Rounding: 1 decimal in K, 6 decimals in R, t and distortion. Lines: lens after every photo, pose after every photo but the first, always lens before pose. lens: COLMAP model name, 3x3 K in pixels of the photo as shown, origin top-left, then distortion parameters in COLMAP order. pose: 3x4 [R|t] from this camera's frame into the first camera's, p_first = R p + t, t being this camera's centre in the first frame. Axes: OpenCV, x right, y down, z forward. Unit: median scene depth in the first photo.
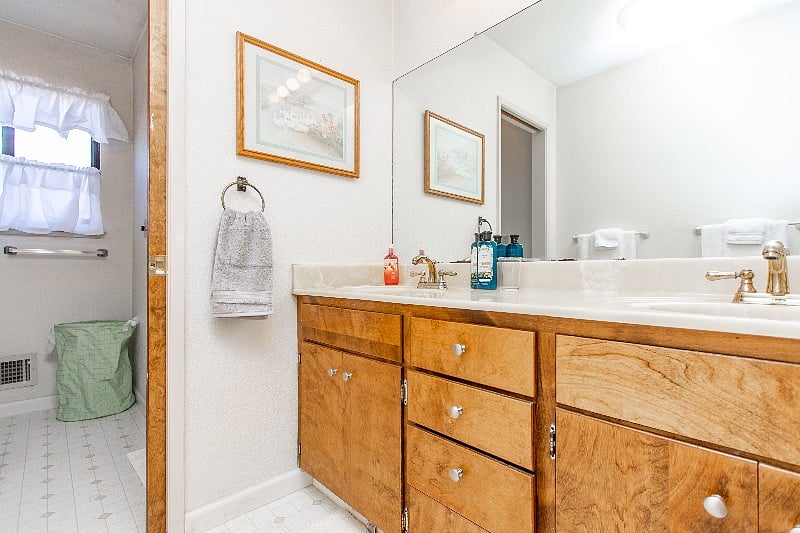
lens RADIAL K [[378.2, 0, 400.0], [0, 378.2, 266.5], [0, 0, 1]] dist [-0.000022, 0.000257]
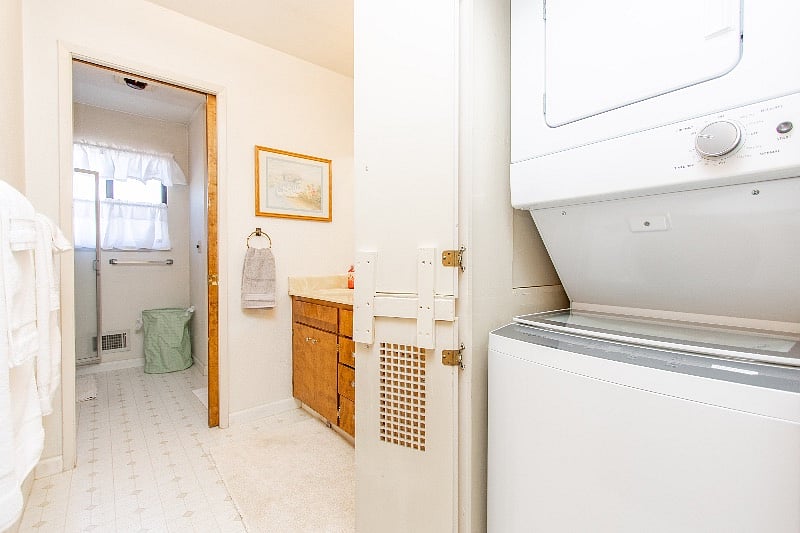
lens RADIAL K [[360.1, 0, 400.0], [0, 360.1, 266.5], [0, 0, 1]] dist [-0.000084, -0.000037]
pose [[0.998500, 0.003789, -0.054618, 0.281644], [-0.002438, 0.999690, 0.024777, -0.088059], [0.054695, -0.024607, 0.998200, -0.542645]]
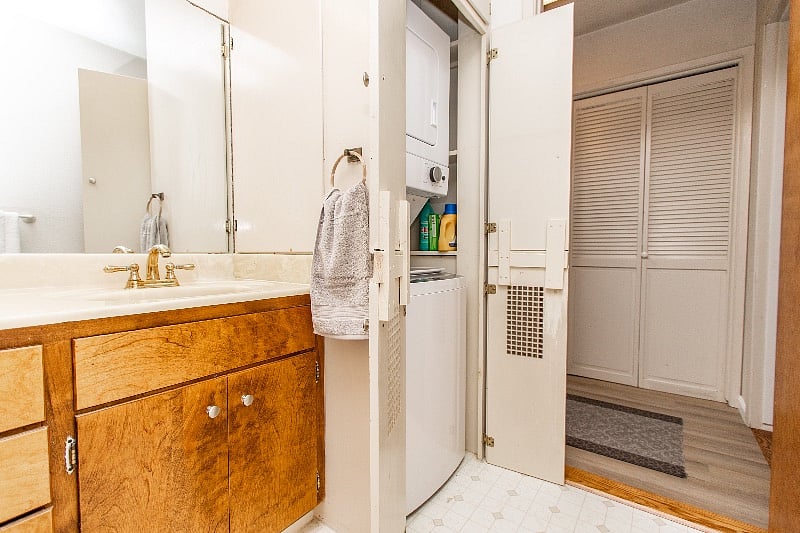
lens RADIAL K [[368.5, 0, 400.0], [0, 368.5, 266.5], [0, 0, 1]] dist [-0.002174, -0.000503]
pose [[-0.190948, -0.036127, 0.980935, -0.296740], [-0.007177, 0.999347, 0.035408, -0.019163], [-0.981574, -0.000279, -0.191082, 0.176497]]
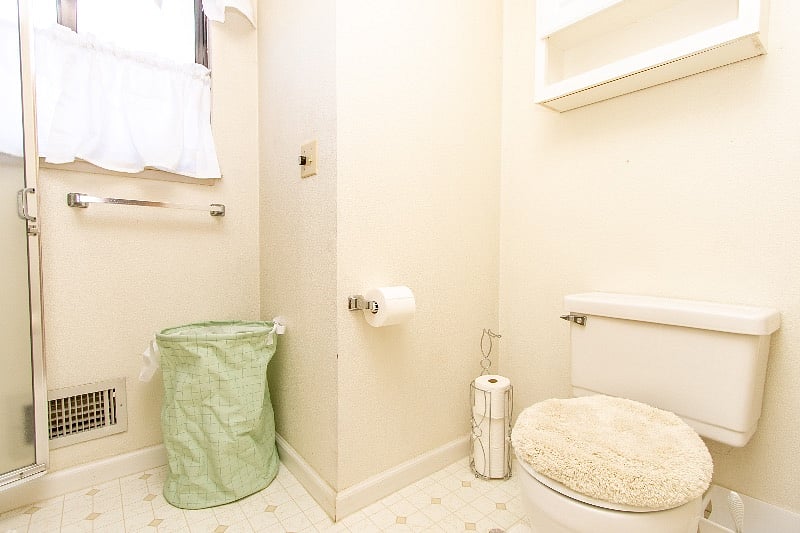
lens RADIAL K [[368.5, 0, 400.0], [0, 368.5, 266.5], [0, 0, 1]] dist [-0.002174, -0.000503]
pose [[0.997777, 0.007620, -0.066203, -0.738989], [-0.004388, 0.998797, 0.048838, 0.039172], [0.066496, -0.048439, 0.996610, 0.693266]]
